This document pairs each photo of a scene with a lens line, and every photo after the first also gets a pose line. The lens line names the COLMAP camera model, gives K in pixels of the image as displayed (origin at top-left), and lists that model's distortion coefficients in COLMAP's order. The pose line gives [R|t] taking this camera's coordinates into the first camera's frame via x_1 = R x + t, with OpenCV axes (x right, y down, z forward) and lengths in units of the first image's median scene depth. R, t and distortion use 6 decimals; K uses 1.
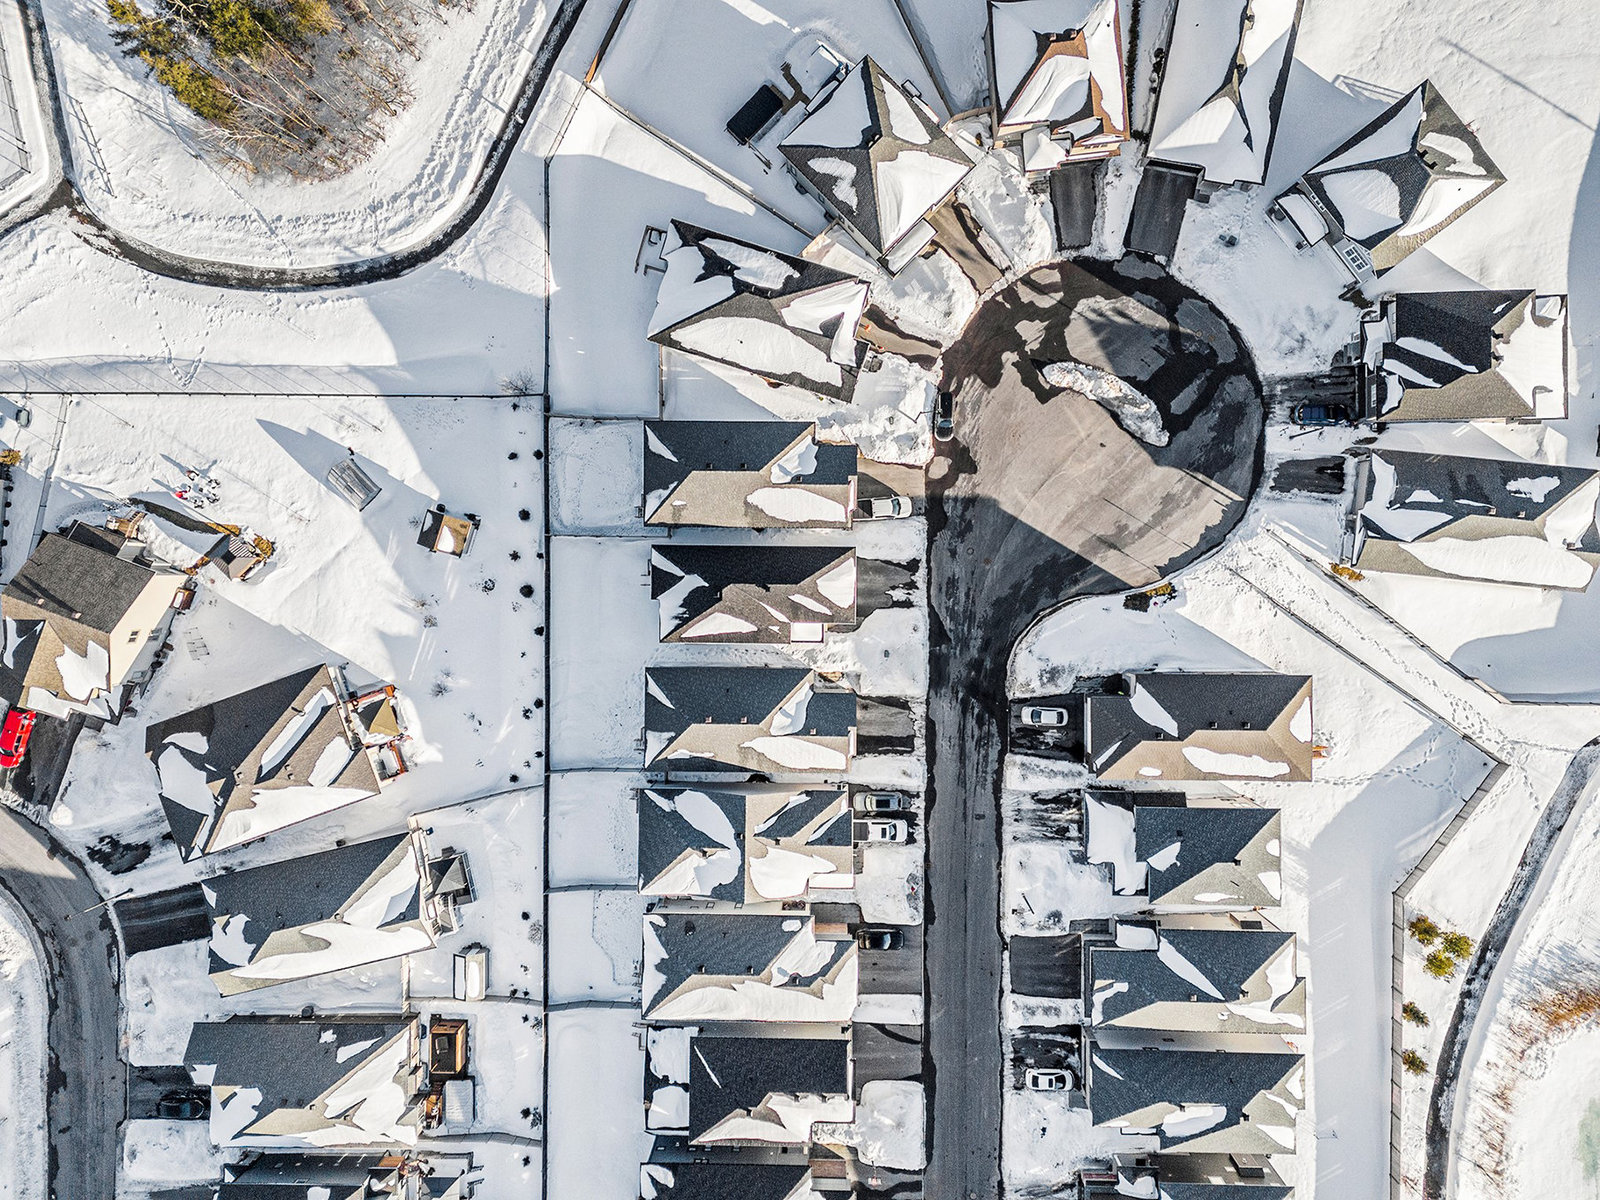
lens RADIAL K [[1180.0, 0, 808.6], [0, 1180.0, 601.6], [0, 0, 1]] dist [0.037772, -0.017594]
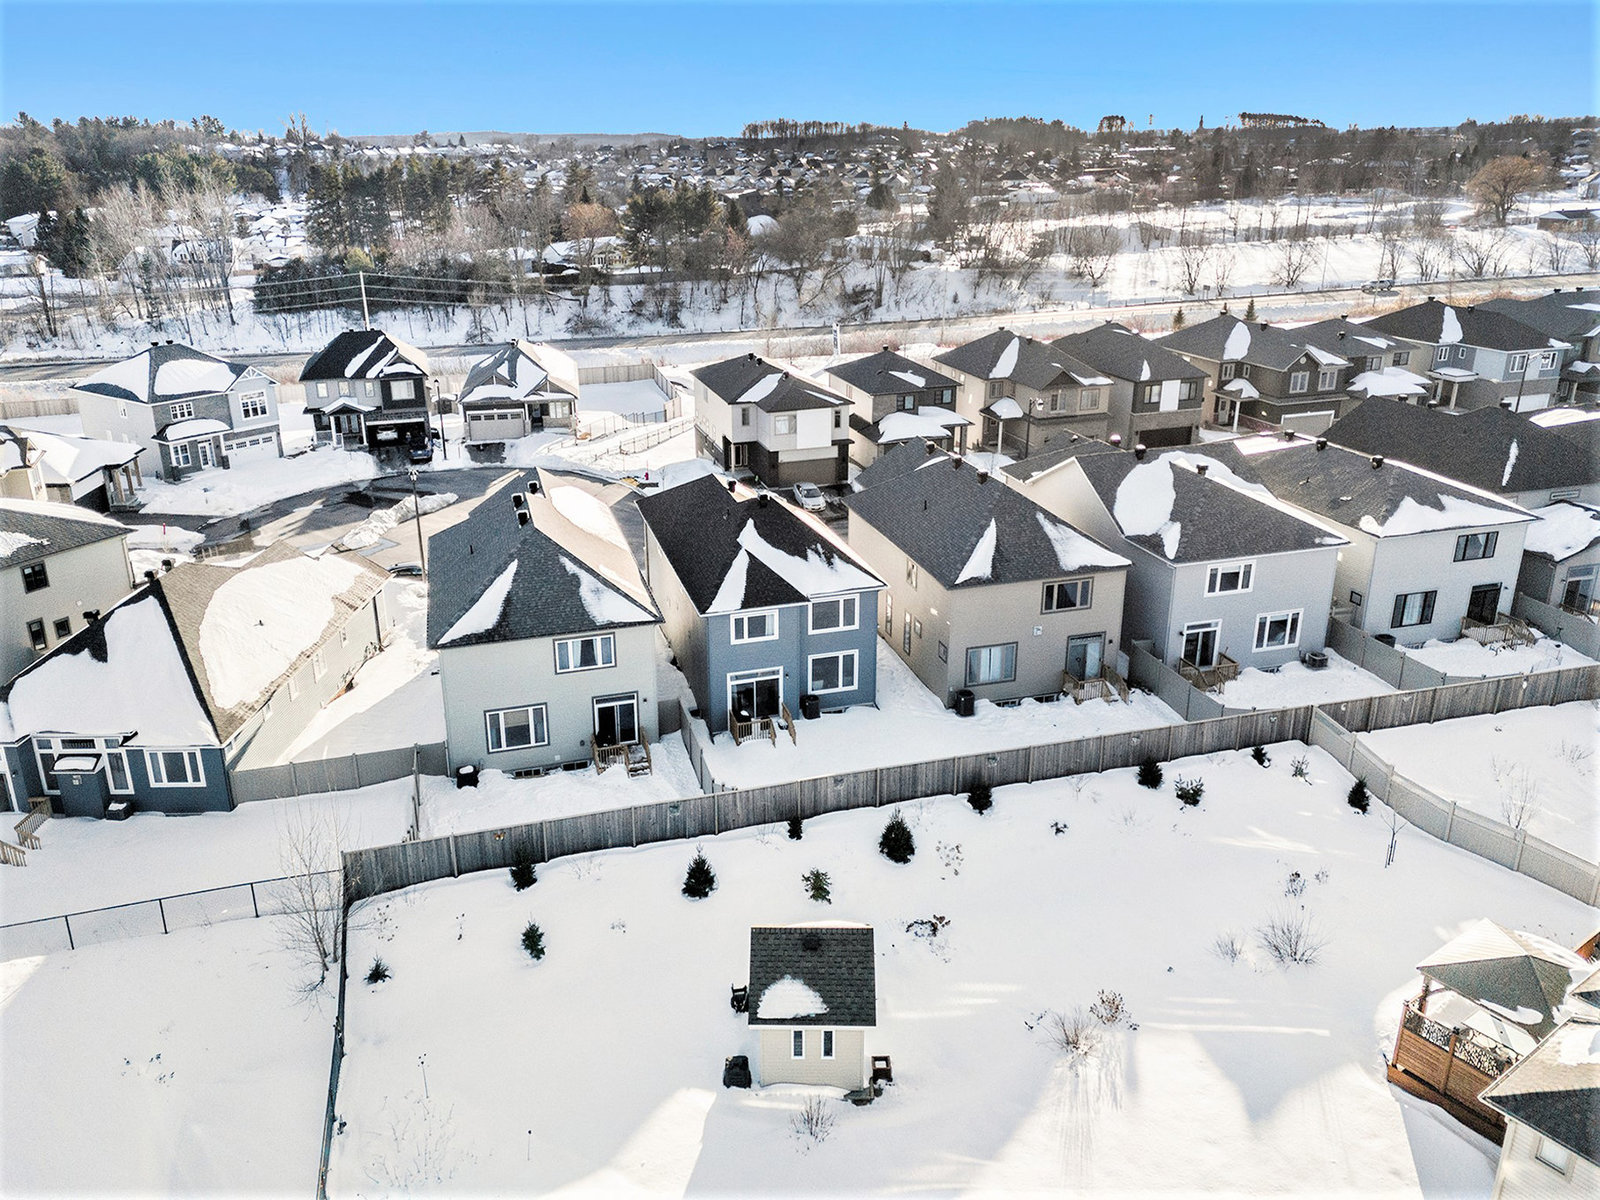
lens RADIAL K [[1180.0, 0, 759.8], [0, 1180.0, 547.7], [0, 0, 1]] dist [0.037772, -0.017594]
pose [[-0.256770, -0.302618, 0.917874, -0.562983], [0.965773, -0.116458, 0.231774, -0.131150], [0.036755, 0.945970, 0.322163, 0.823842]]
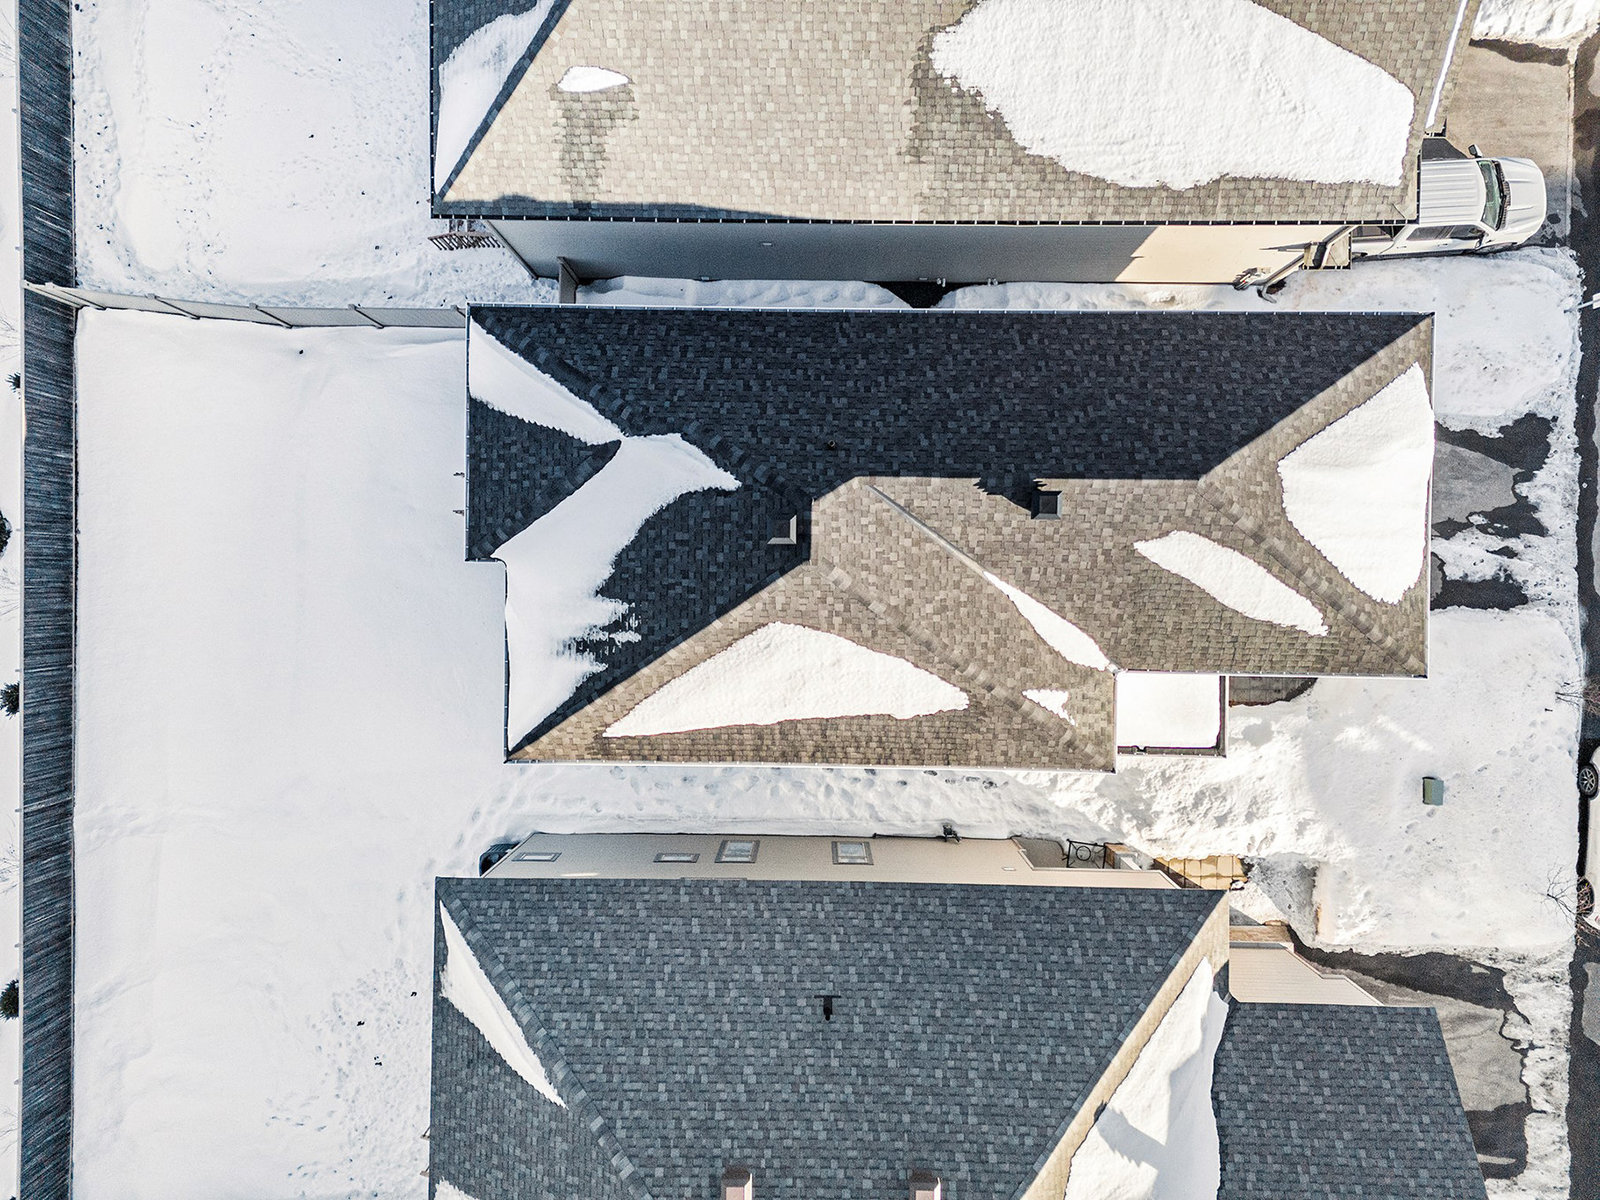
lens RADIAL K [[1180.0, 0, 792.2], [0, 1180.0, 603.5], [0, 0, 1]] dist [0.037772, -0.017594]
pose [[0.999988, 0.003973, 0.002836, -0.074706], [-0.003952, 0.999965, -0.007327, 0.007342], [-0.002865, 0.007315, 0.999969, 0.784994]]
